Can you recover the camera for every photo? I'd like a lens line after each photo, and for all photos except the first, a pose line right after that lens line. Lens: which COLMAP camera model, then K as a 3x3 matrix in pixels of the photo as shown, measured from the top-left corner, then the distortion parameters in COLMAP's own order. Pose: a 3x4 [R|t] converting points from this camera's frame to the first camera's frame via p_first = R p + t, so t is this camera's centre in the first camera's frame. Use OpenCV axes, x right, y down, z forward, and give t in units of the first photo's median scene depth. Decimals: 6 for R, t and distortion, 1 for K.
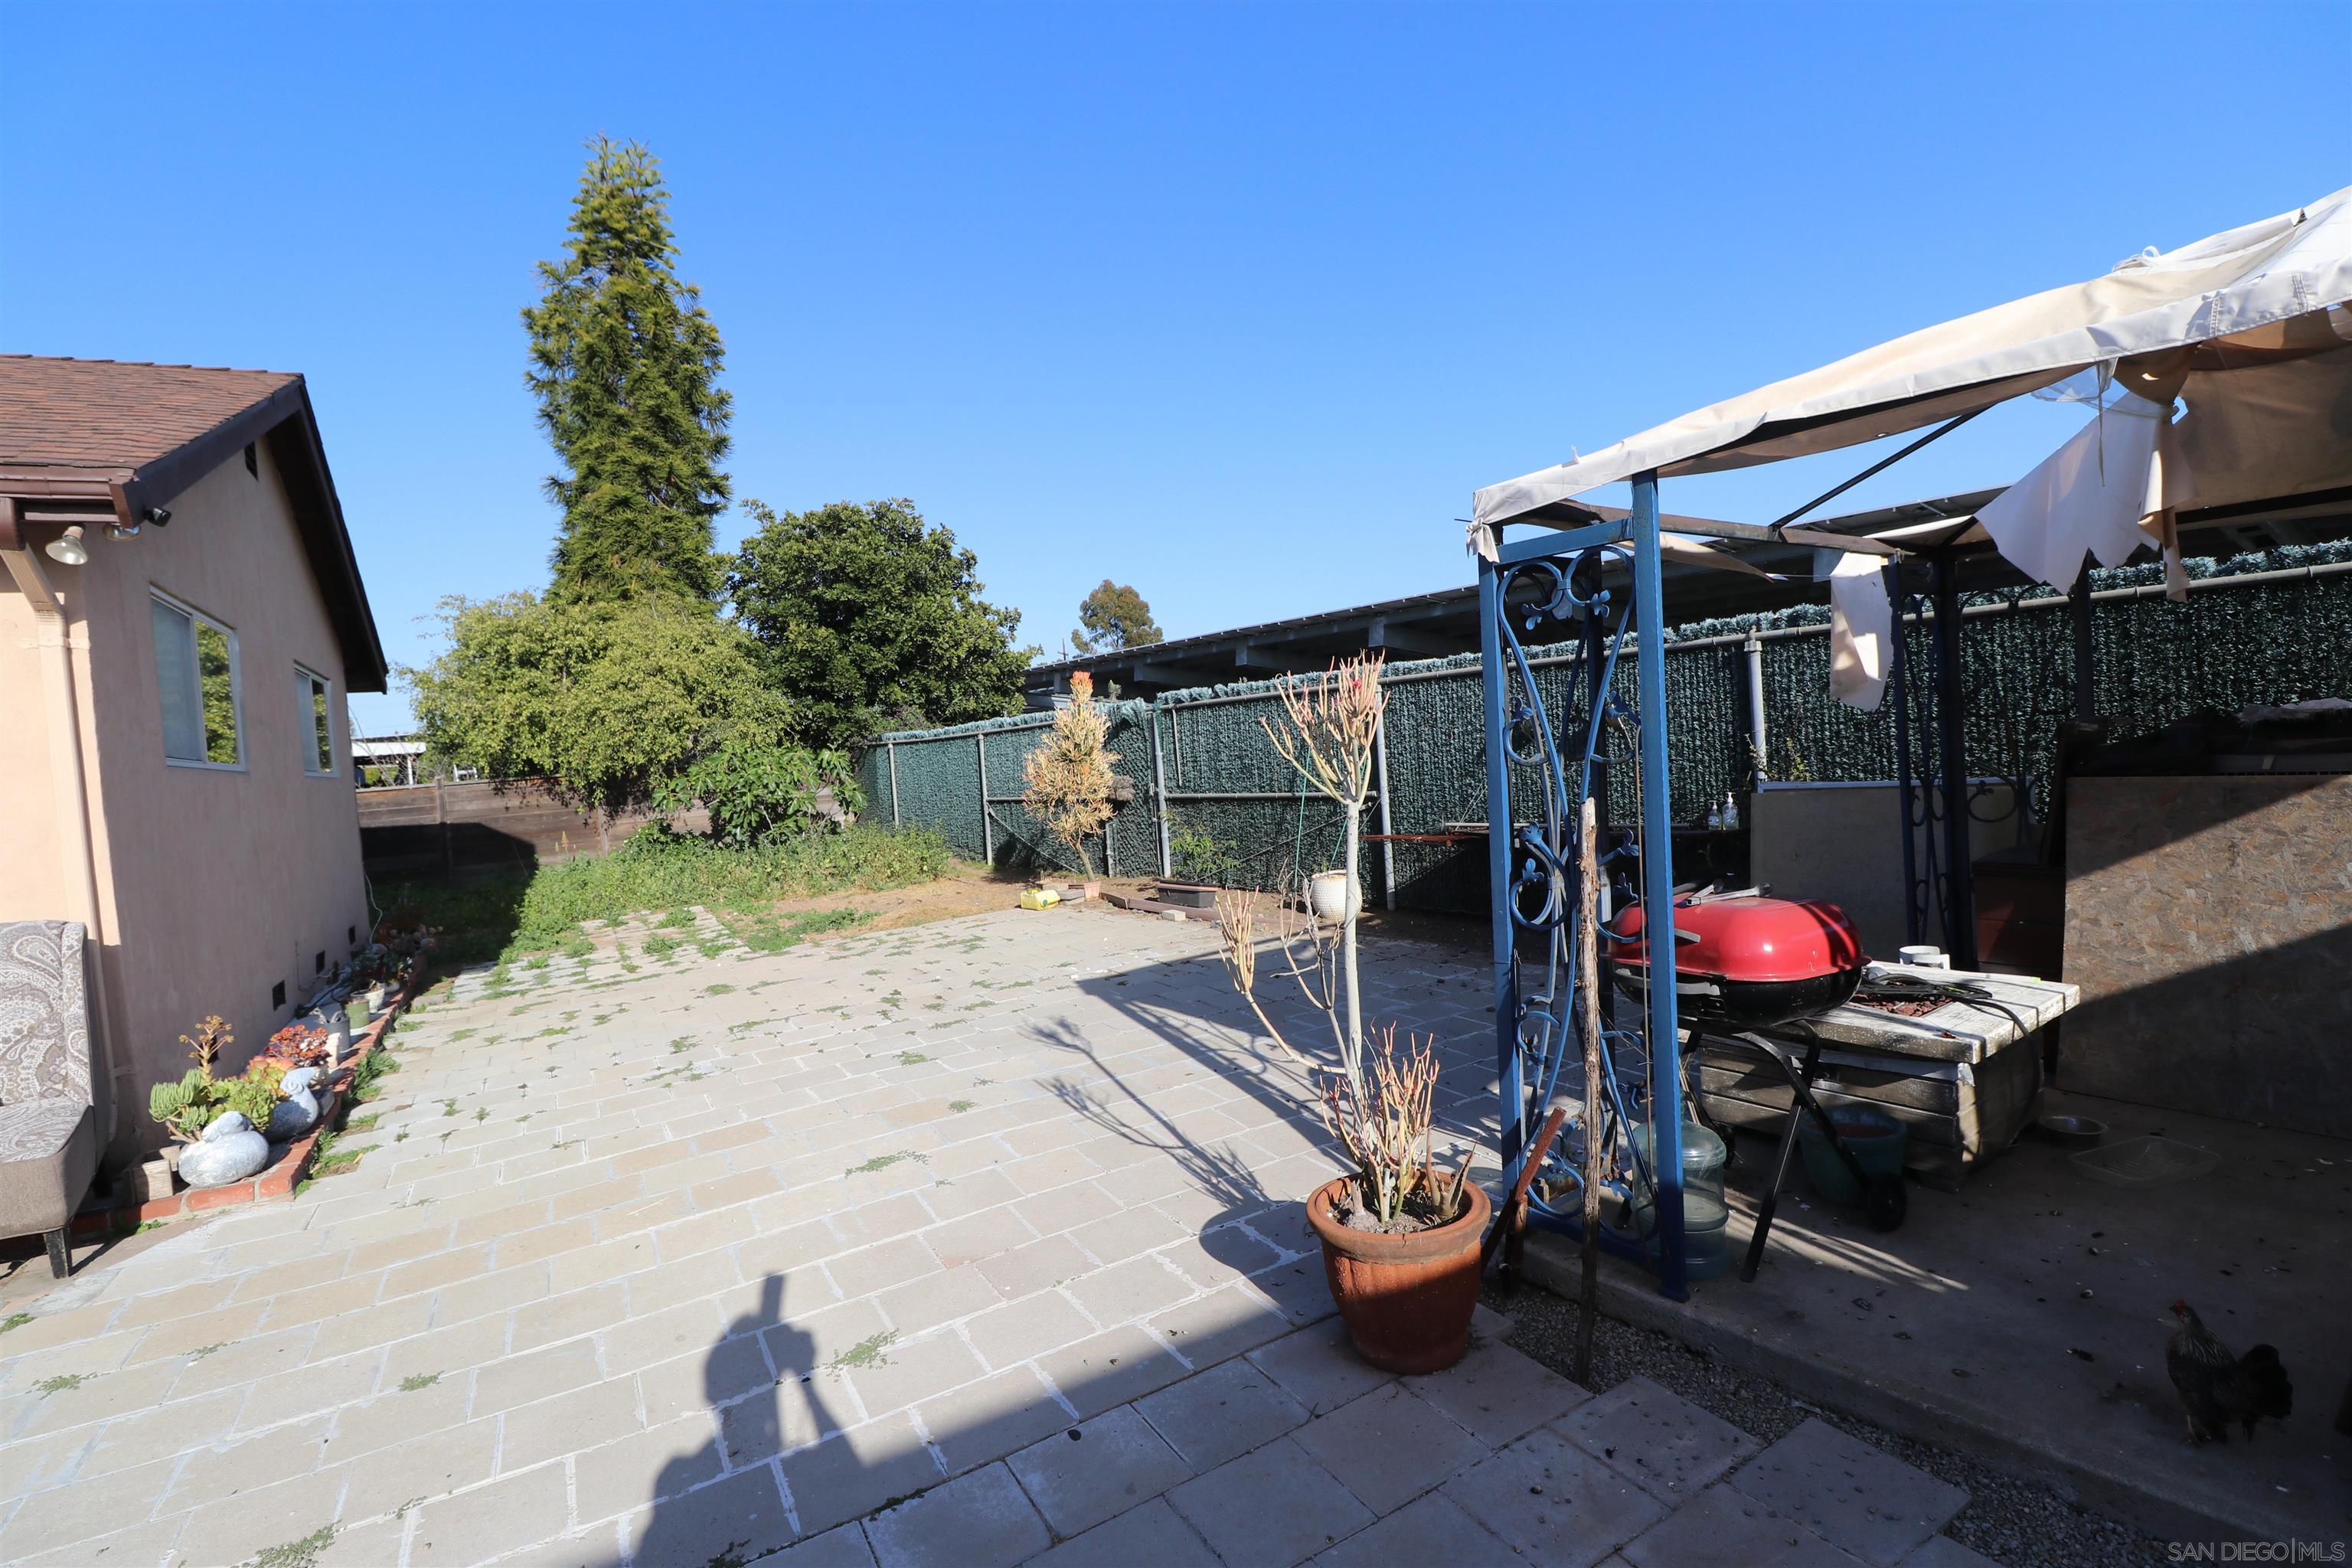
lens RADIAL K [[1084.8, 0, 1172.0], [0, 1084.8, 776.6], [0, 0, 1]] dist [-0.004826, -0.009886]
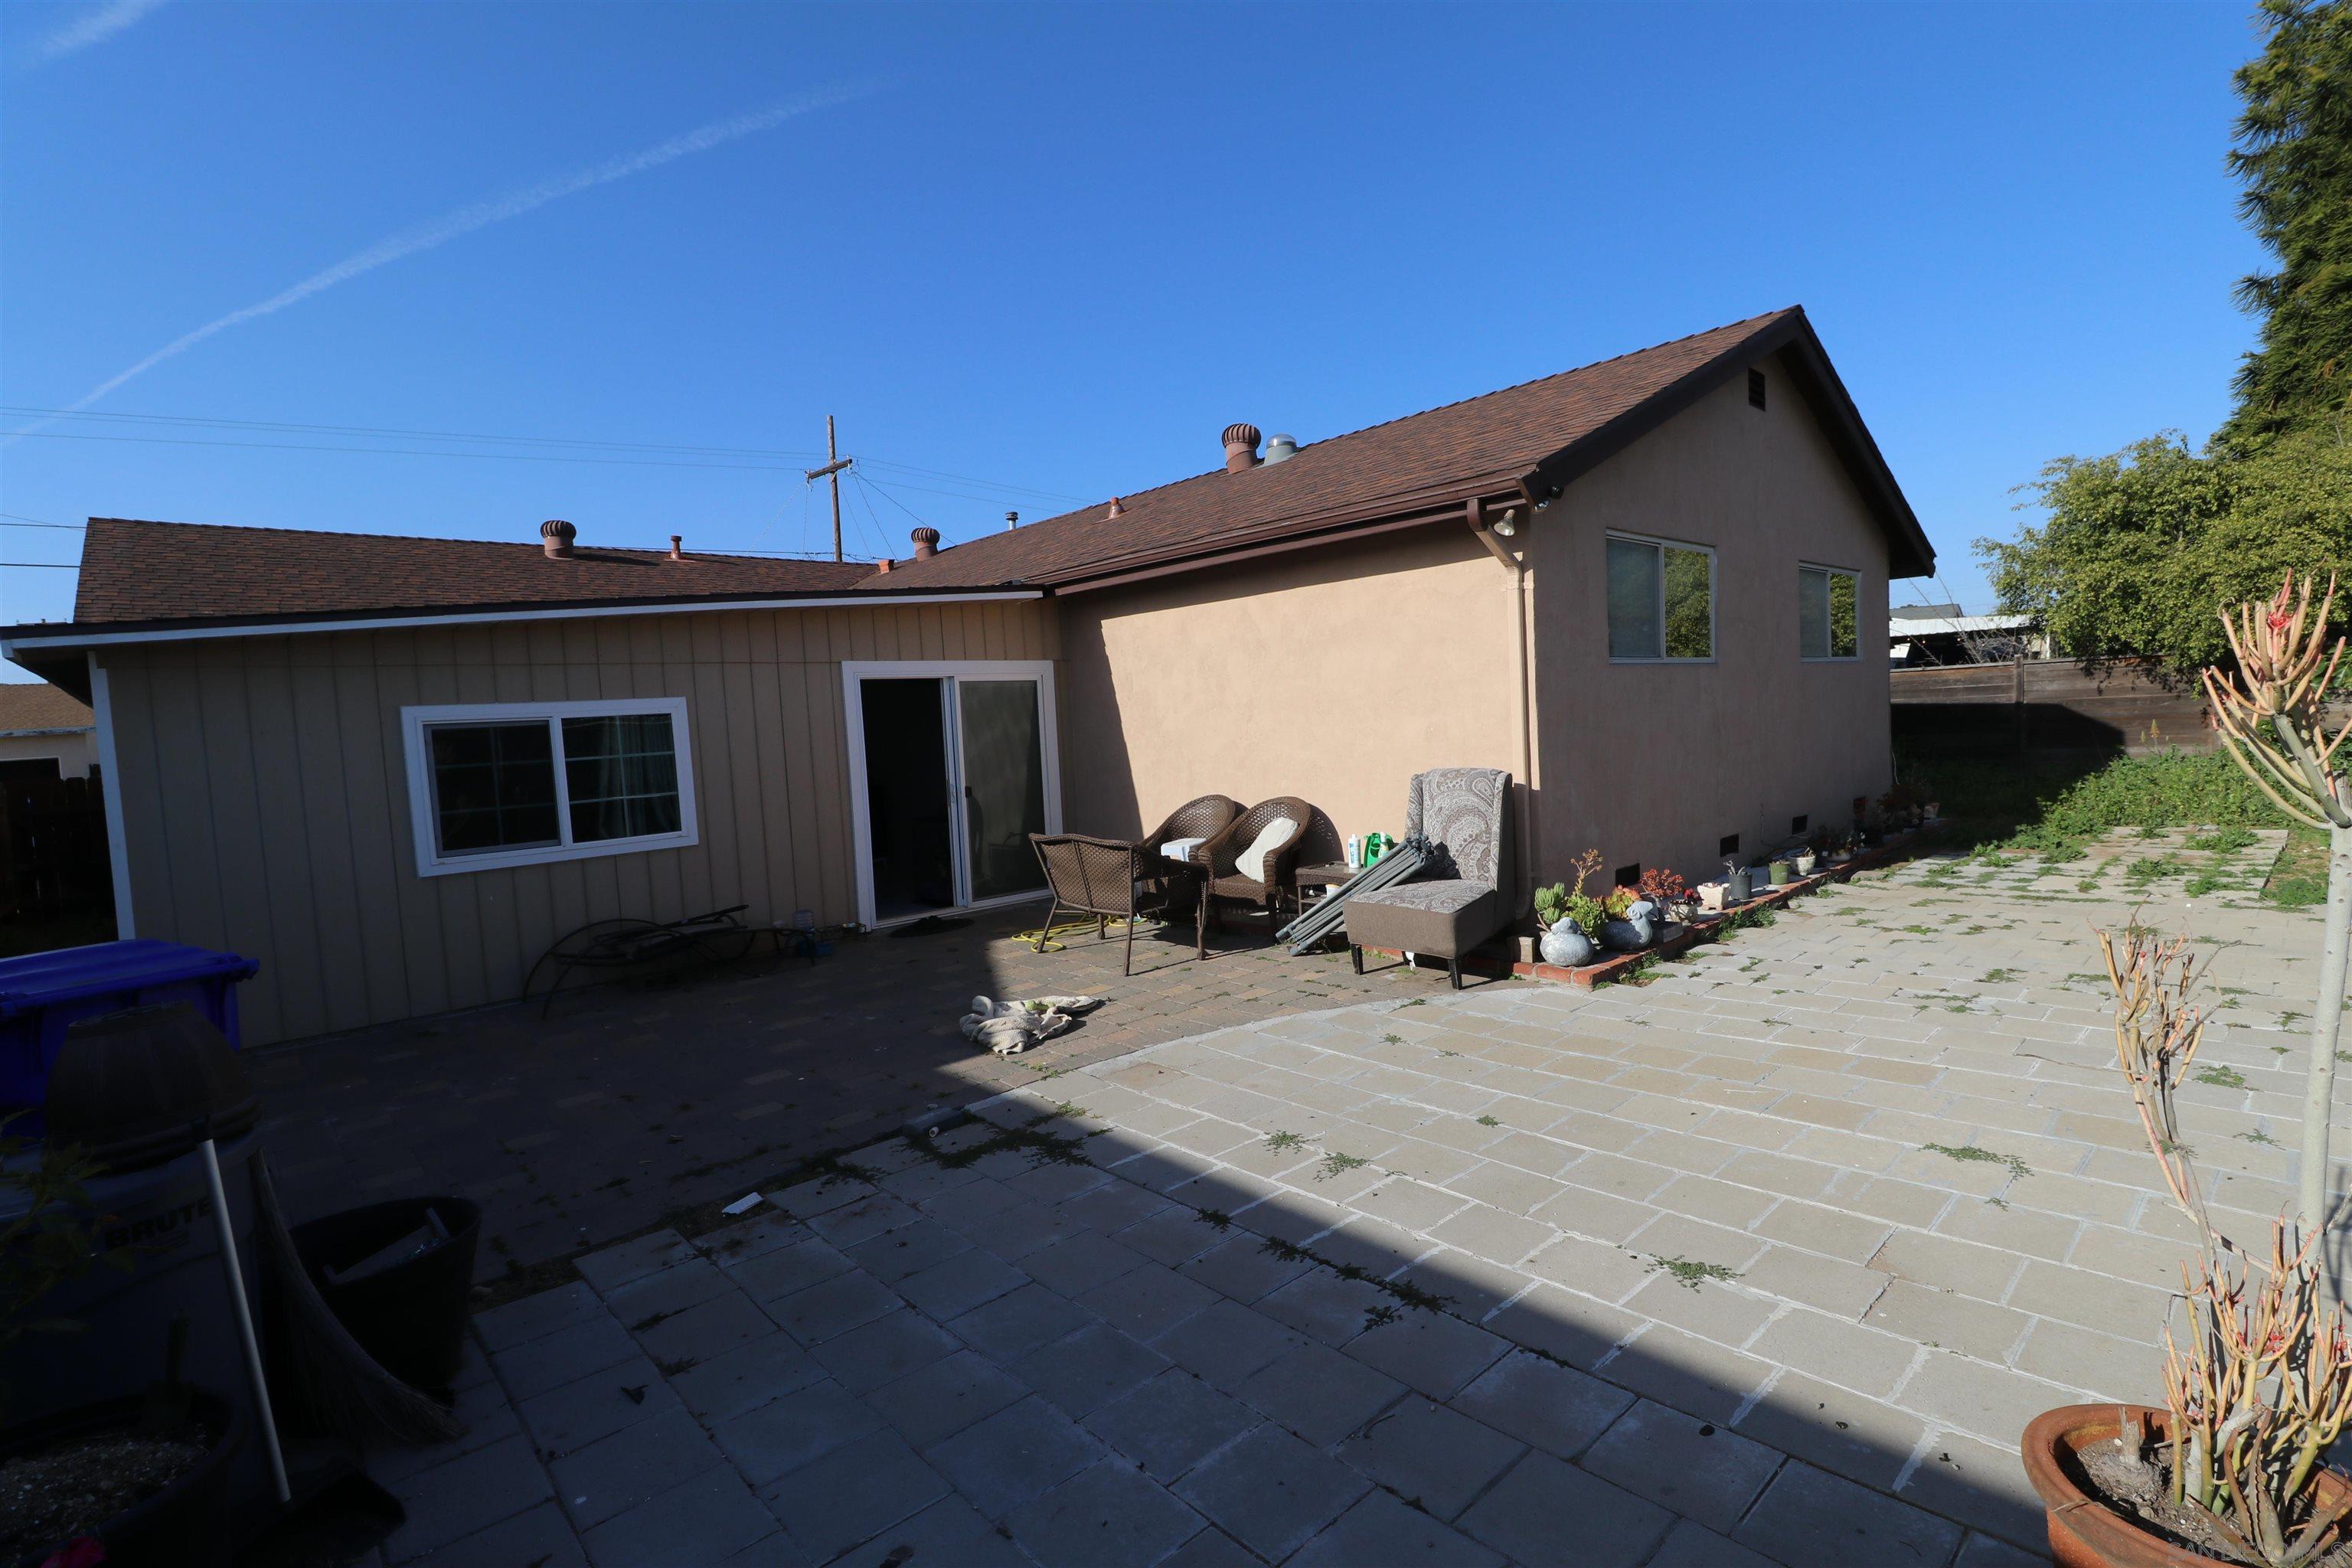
lens RADIAL K [[1084.8, 0, 1176.6], [0, 1084.8, 777.5], [0, 0, 1]] dist [-0.004826, -0.009886]
pose [[0.215629, 0.117756, -0.969349, 0.327547], [0.007066, 0.992488, 0.122139, -0.042691], [0.976450, -0.033186, 0.213177, 0.174142]]
